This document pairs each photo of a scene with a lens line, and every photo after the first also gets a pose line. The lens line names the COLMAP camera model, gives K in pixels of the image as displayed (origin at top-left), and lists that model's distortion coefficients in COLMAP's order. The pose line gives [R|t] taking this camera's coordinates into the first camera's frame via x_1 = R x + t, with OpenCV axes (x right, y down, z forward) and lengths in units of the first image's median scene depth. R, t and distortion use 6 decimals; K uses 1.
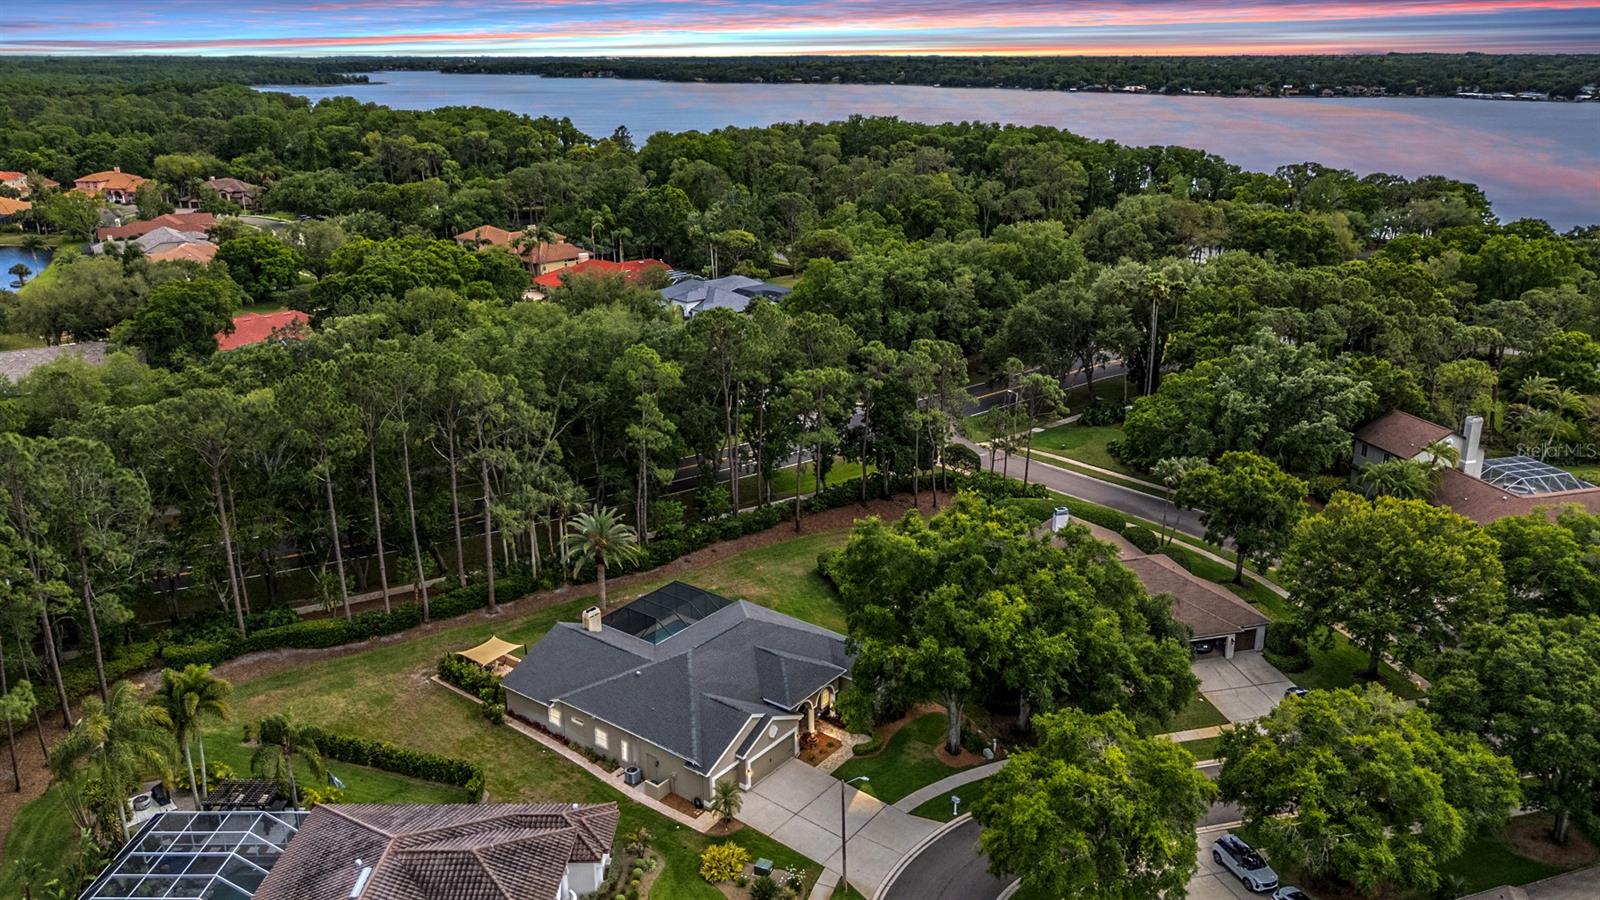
lens RADIAL K [[1136.9, 0, 835.8], [0, 1136.9, 447.3], [0, 0, 1]] dist [0.066547, -0.042847]
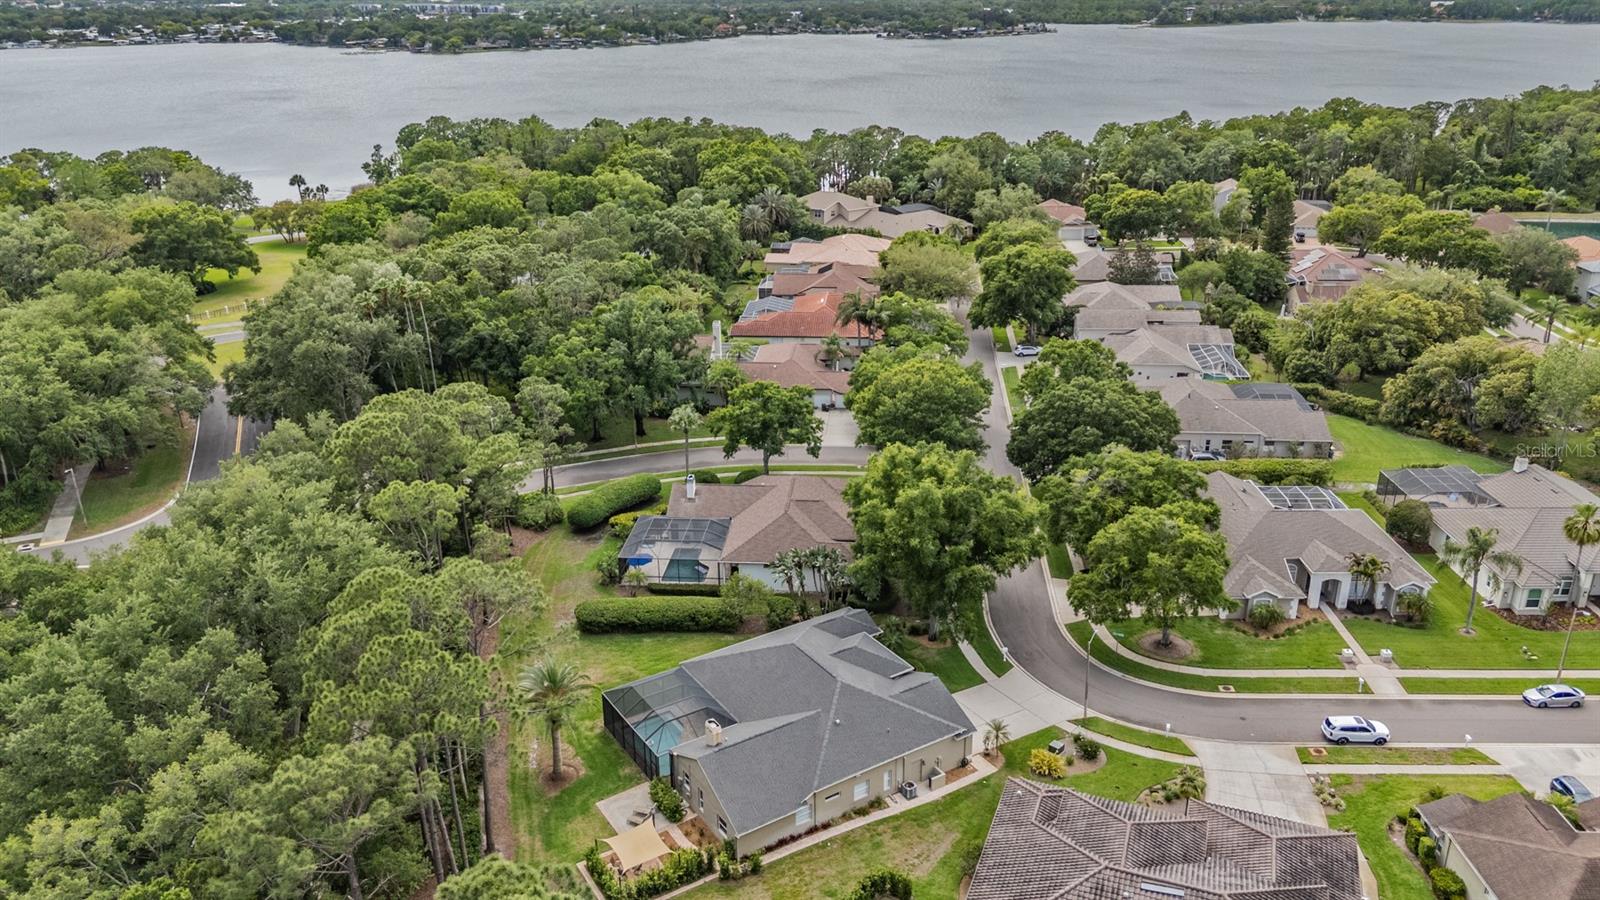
lens RADIAL K [[1180.2, 0, 800.0], [0, 1180.2, 450.0], [0, 0, 1]] dist [0.065702, -0.062803]
pose [[0.363801, -0.341953, 0.866439, -0.266872], [0.308909, 0.921829, 0.234108, -0.074006], [-0.878763, 0.182482, 0.440994, 0.136832]]
